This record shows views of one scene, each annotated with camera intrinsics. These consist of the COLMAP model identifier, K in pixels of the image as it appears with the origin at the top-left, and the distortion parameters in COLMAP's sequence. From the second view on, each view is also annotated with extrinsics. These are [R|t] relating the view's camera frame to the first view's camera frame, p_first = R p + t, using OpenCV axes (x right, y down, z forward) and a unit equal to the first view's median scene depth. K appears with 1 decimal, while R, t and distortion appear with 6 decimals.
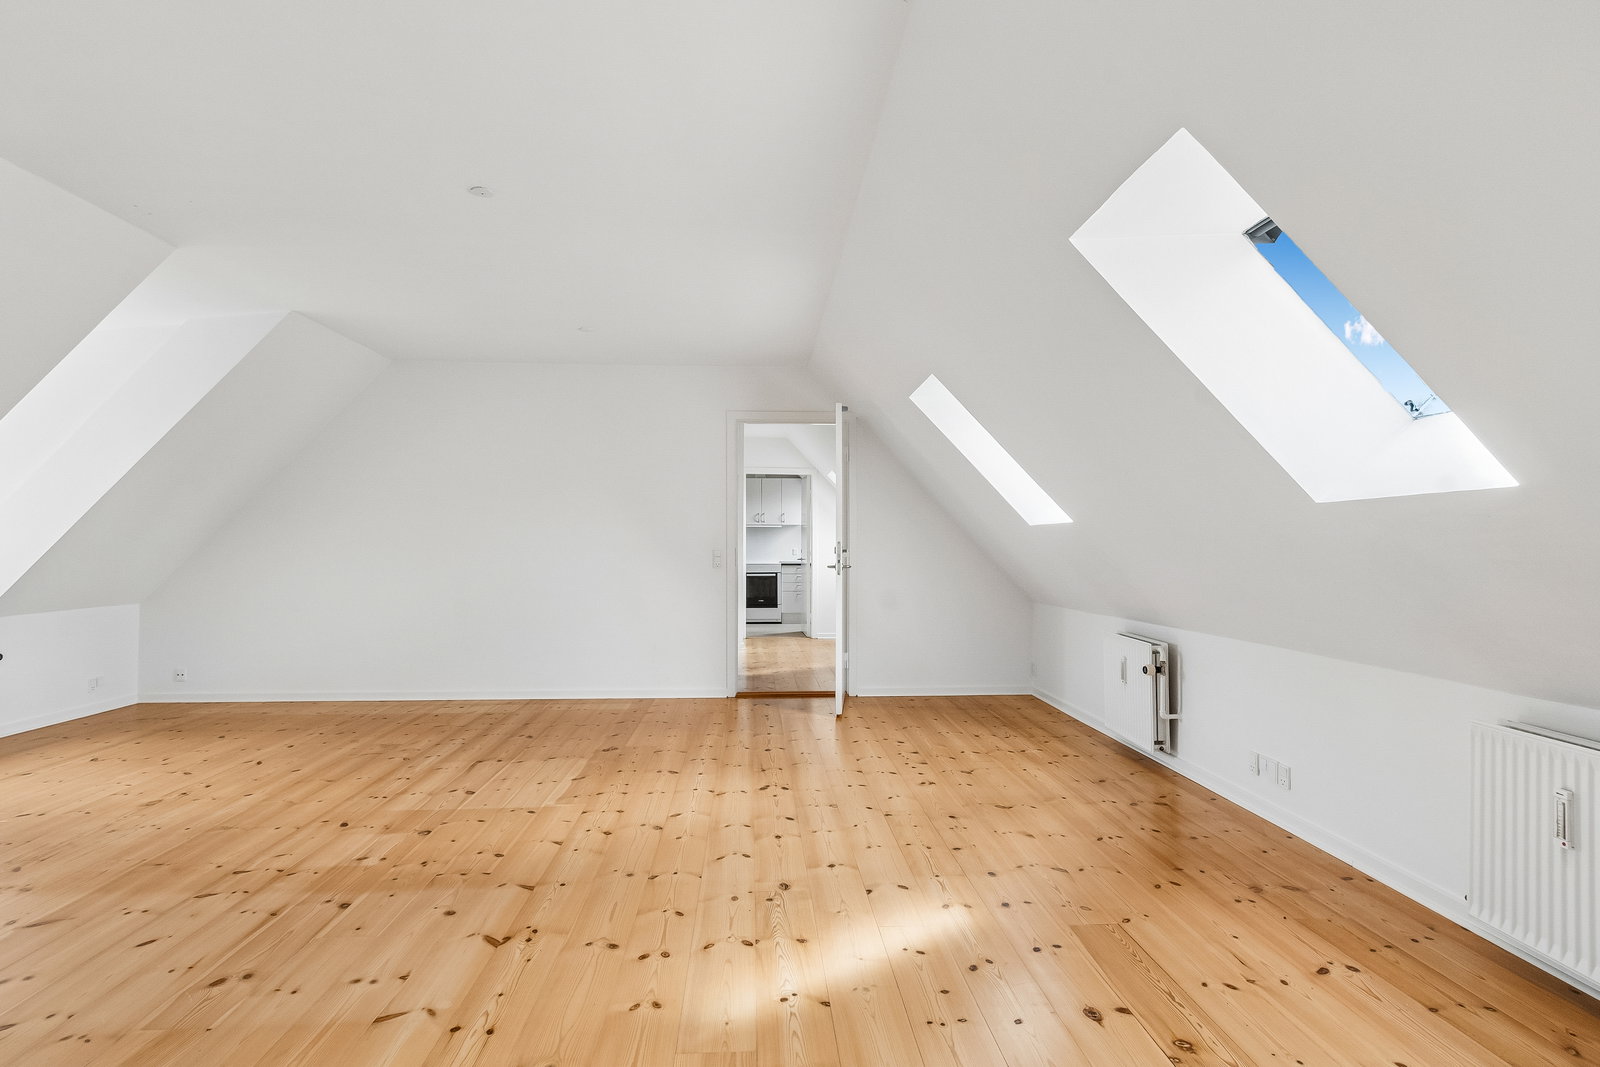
lens RADIAL K [[851.7, 0, 805.7], [0, 851.7, 537.6], [0, 0, 1]] dist [0.013126, -0.016916]
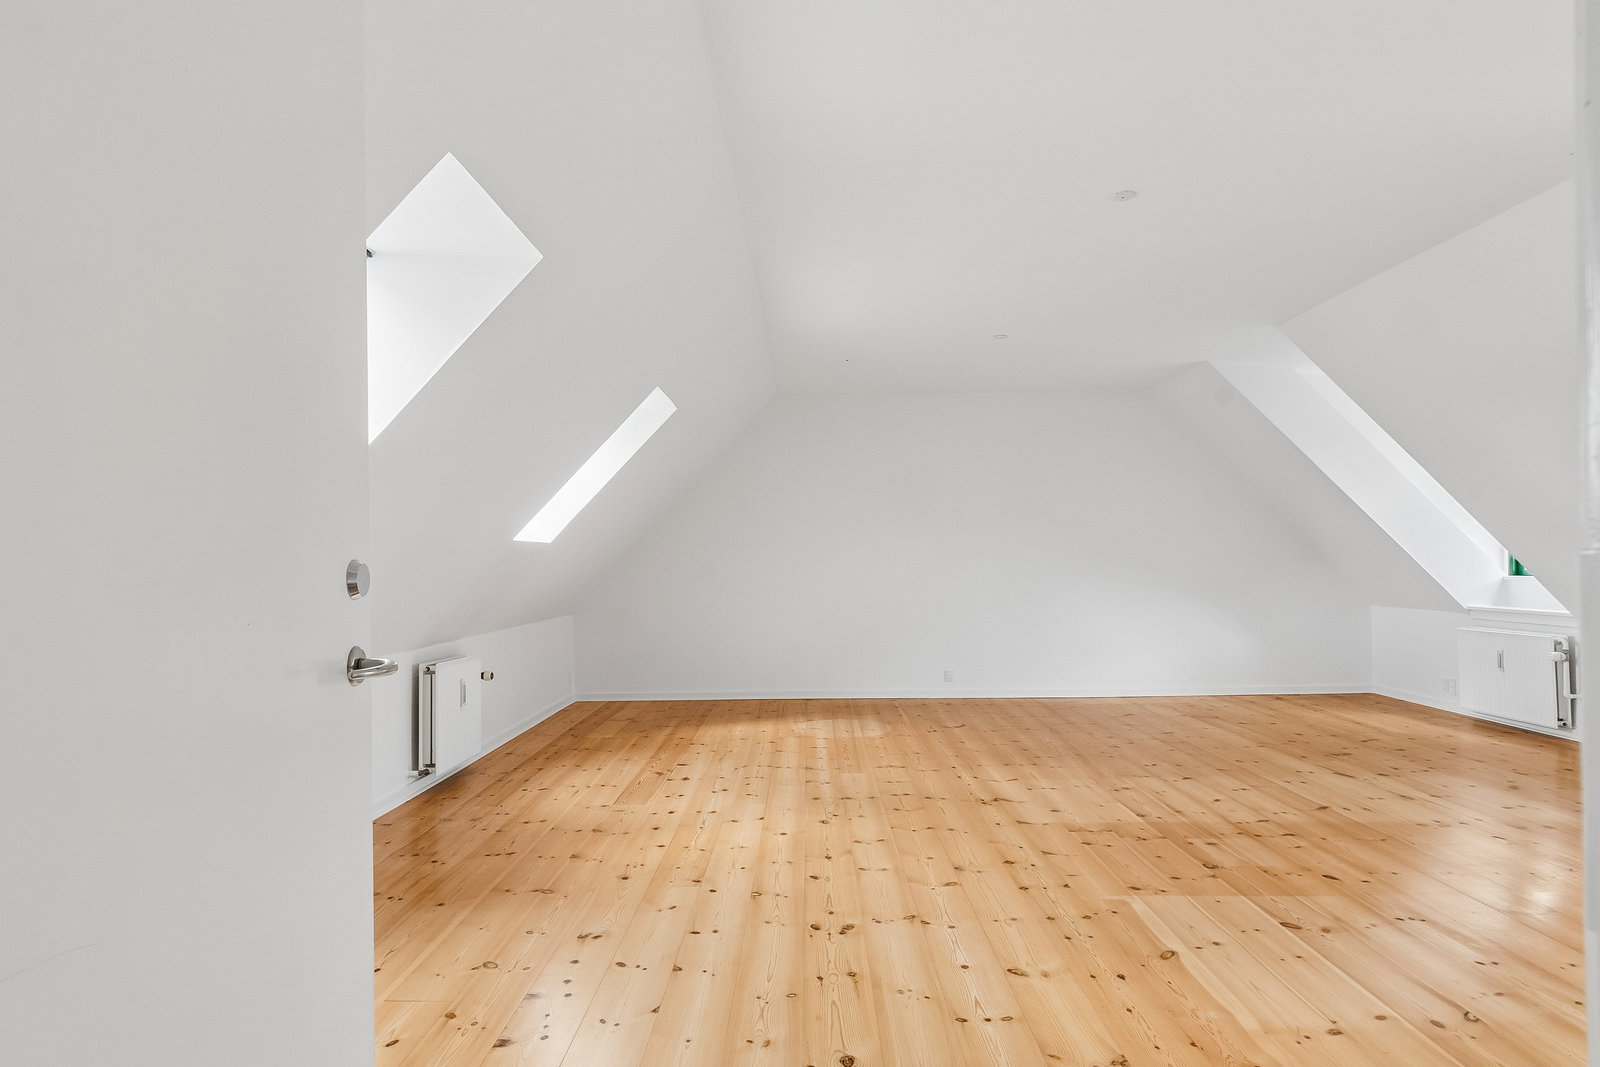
lens RADIAL K [[884.6, 0, 798.2], [0, 884.6, 563.5], [0, 0, 1]] dist [0.020100, -0.020691]
pose [[-0.997063, 0.010979, 0.075789, -0.092250], [0.010057, 0.999871, -0.012535, 0.030654], [-0.075917, -0.011736, -0.997045, 2.372019]]
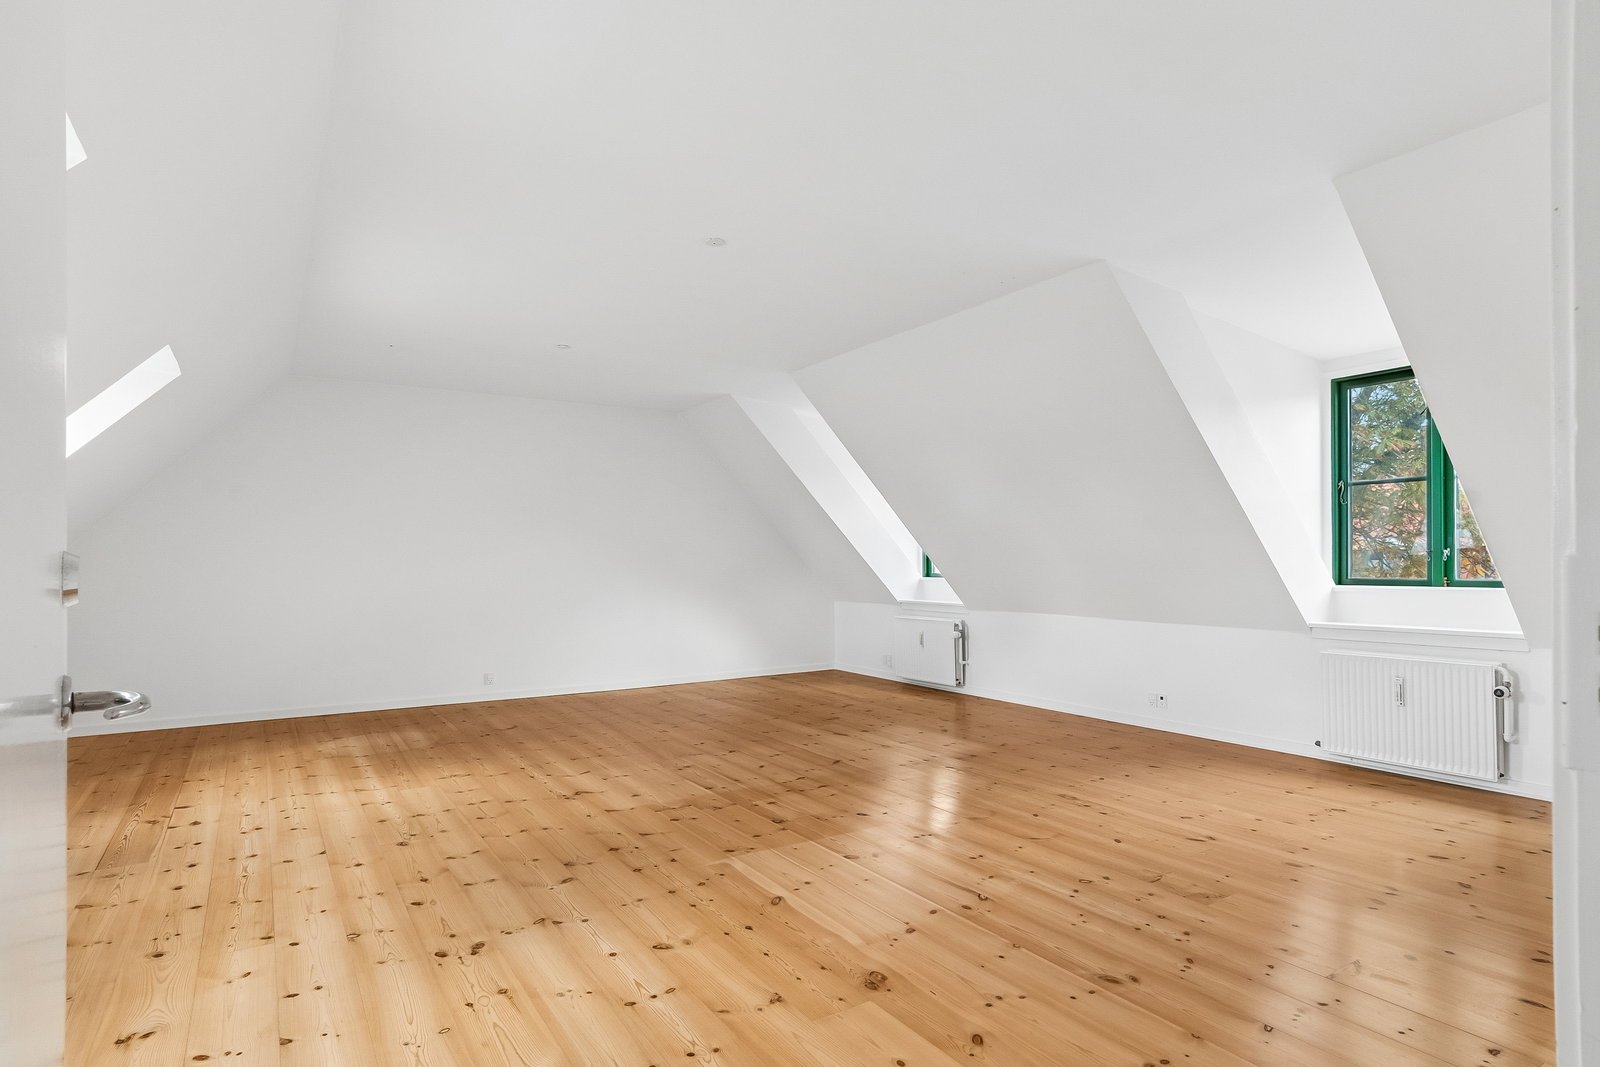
lens RADIAL K [[837.9, 0, 807.5], [0, 837.9, 564.0], [0, 0, 1]] dist [0.012149, -0.011080]
pose [[-0.871387, 0.002574, -0.490589, 0.059184], [0.008540, 0.999914, -0.009923, 0.030467], [0.490521, -0.012837, -0.871335, 2.332661]]
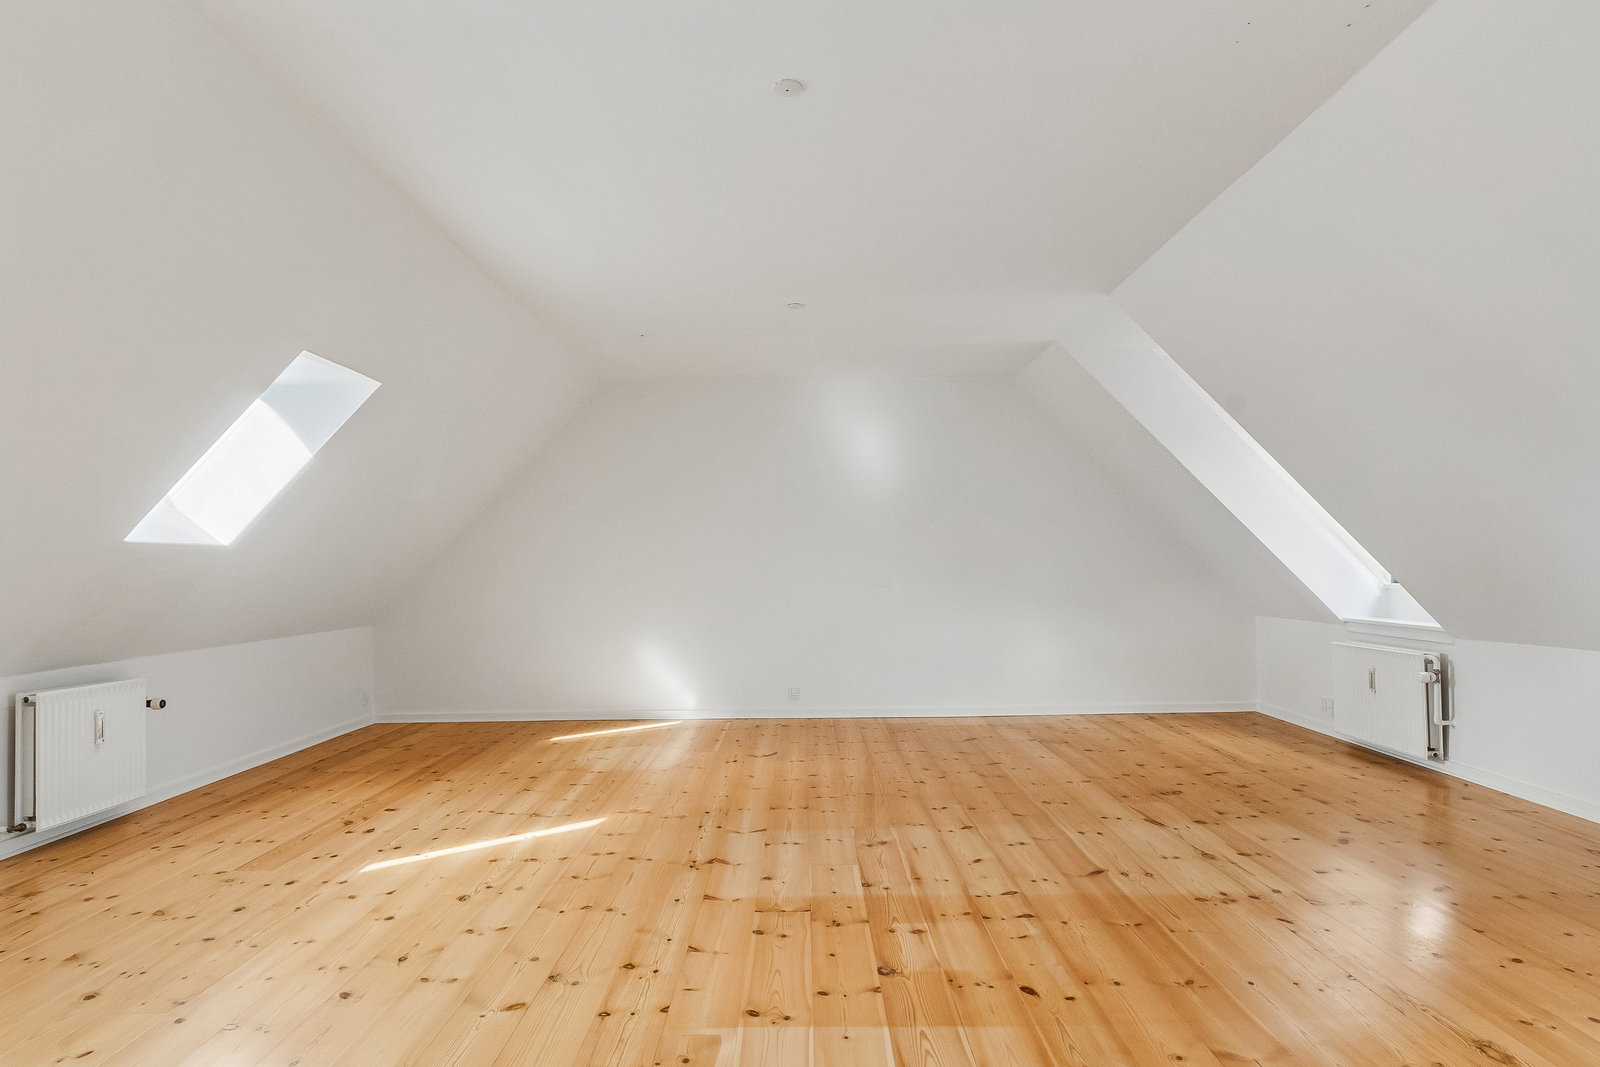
lens RADIAL K [[875.0, 0, 805.9], [0, 875.0, 570.3], [0, 0, 1]] dist [0.016224, -0.015921]
pose [[-0.998439, 0.009801, 0.054978, -0.502333], [0.009341, 0.999919, -0.008614, 0.026517], [-0.055058, -0.008087, -0.998450, 2.050175]]
